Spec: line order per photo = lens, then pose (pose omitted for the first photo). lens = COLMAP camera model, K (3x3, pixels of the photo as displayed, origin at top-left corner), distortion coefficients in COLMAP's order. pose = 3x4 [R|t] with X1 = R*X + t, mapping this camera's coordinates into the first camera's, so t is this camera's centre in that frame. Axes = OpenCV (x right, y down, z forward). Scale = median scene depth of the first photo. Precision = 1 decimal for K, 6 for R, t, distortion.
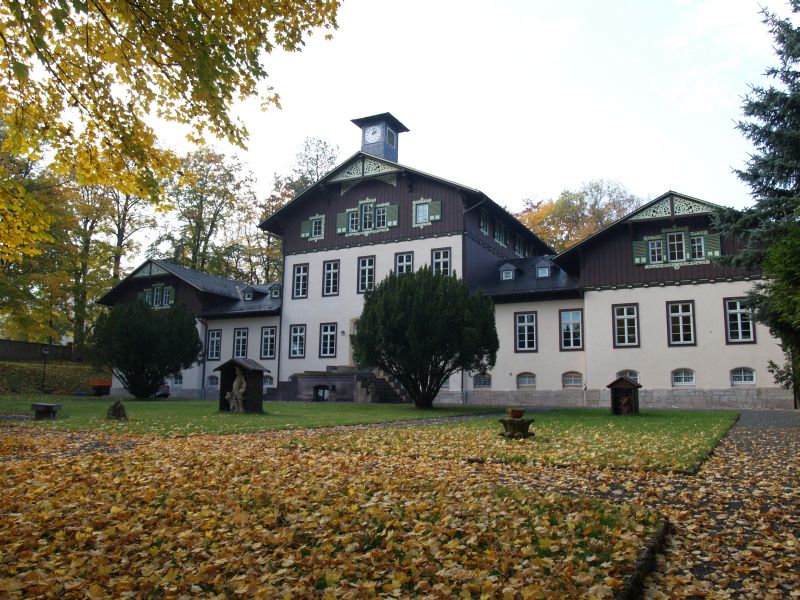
lens RADIAL K [[688.6, 0, 363.8], [0, 688.6, 304.9], [0, 0, 1]] dist [-0.095255, -0.013586]
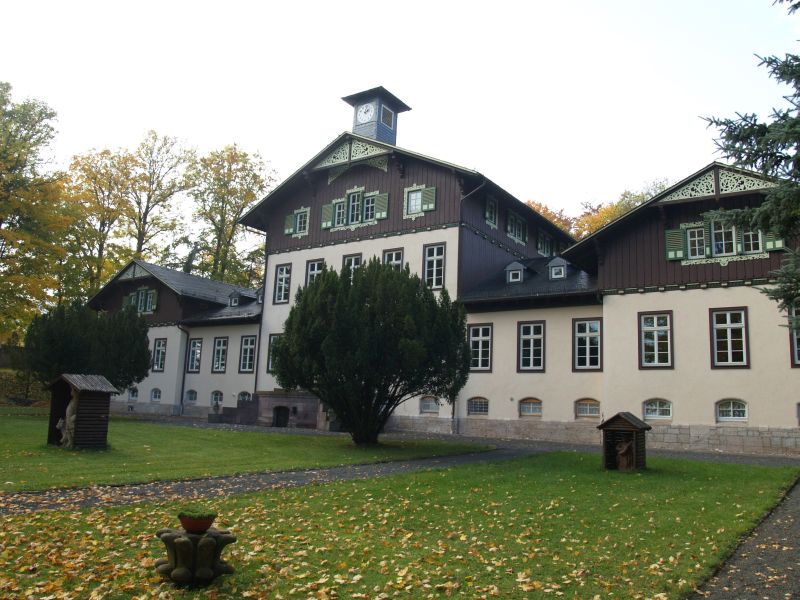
lens RADIAL K [[678.6, 0, 370.6], [0, 678.6, 301.1], [0, 0, 1]] dist [-0.095966, 0.021709]
pose [[0.994008, 0.008611, -0.108972, 0.132004], [-0.011199, 0.999669, -0.023160, 0.006764], [0.108737, 0.024242, 0.993775, 0.193676]]
